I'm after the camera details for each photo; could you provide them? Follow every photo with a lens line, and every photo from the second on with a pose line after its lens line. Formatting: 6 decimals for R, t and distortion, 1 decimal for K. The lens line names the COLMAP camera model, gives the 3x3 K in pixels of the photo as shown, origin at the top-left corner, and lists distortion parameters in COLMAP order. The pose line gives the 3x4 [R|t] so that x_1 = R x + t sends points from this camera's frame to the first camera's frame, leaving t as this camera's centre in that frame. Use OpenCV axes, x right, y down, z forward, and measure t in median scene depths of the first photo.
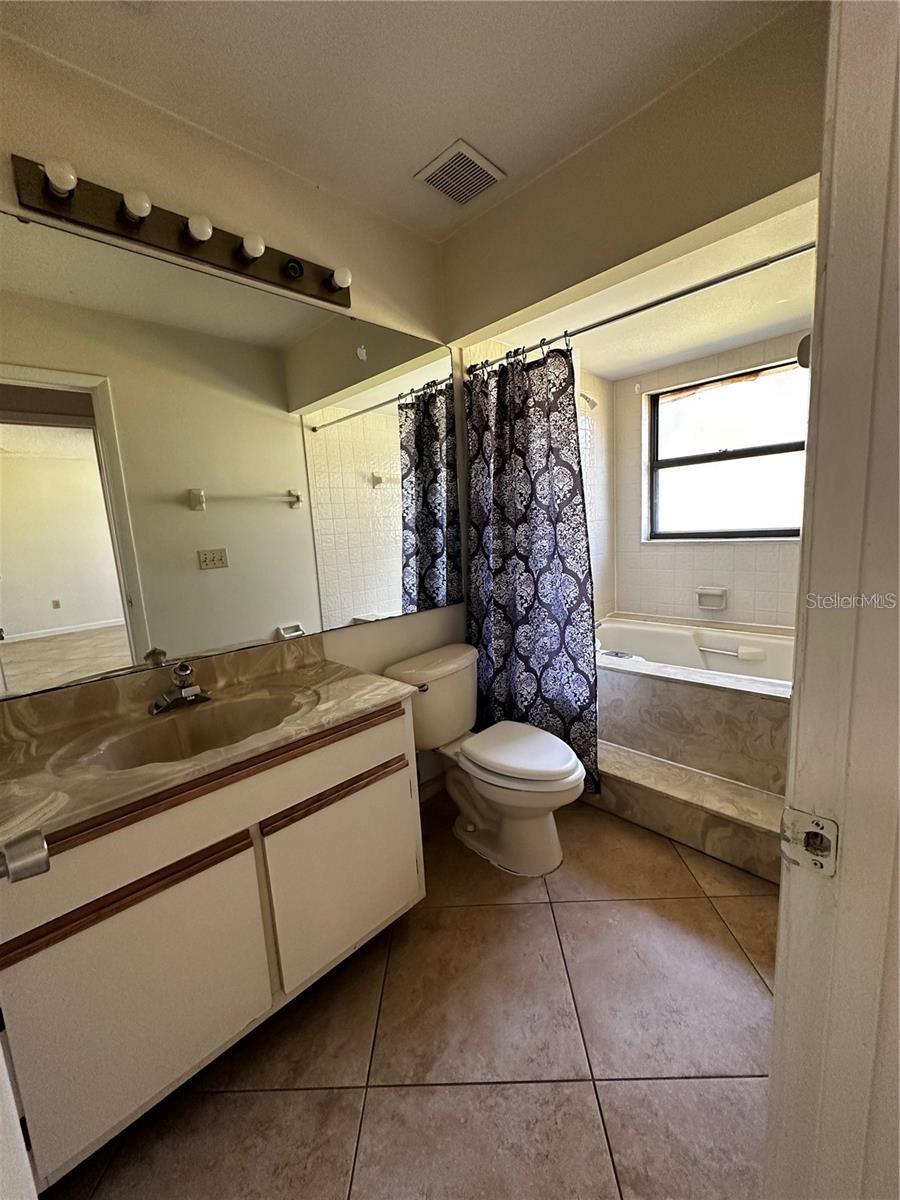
lens RADIAL K [[478.0, 0, 449.1], [0, 478.0, 597.6], [0, 0, 1]] dist [-0.002454, 0.000843]
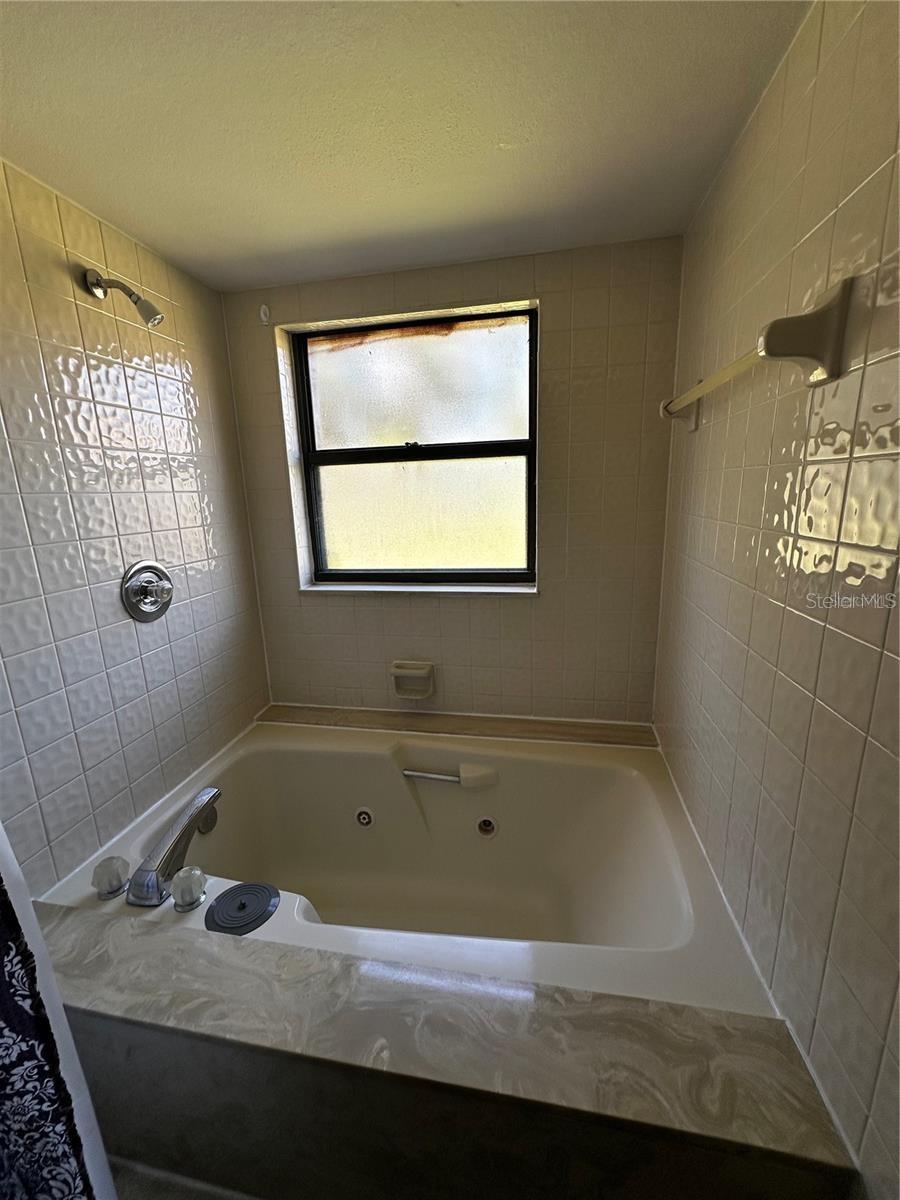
lens RADIAL K [[478.0, 0, 449.1], [0, 478.0, 597.6], [0, 0, 1]] dist [-0.002454, 0.000843]
pose [[0.815942, -0.095087, 0.570261, 0.238905], [0.074755, 0.995454, 0.059024, -0.141566], [-0.573280, -0.005531, 0.819341, 0.459155]]
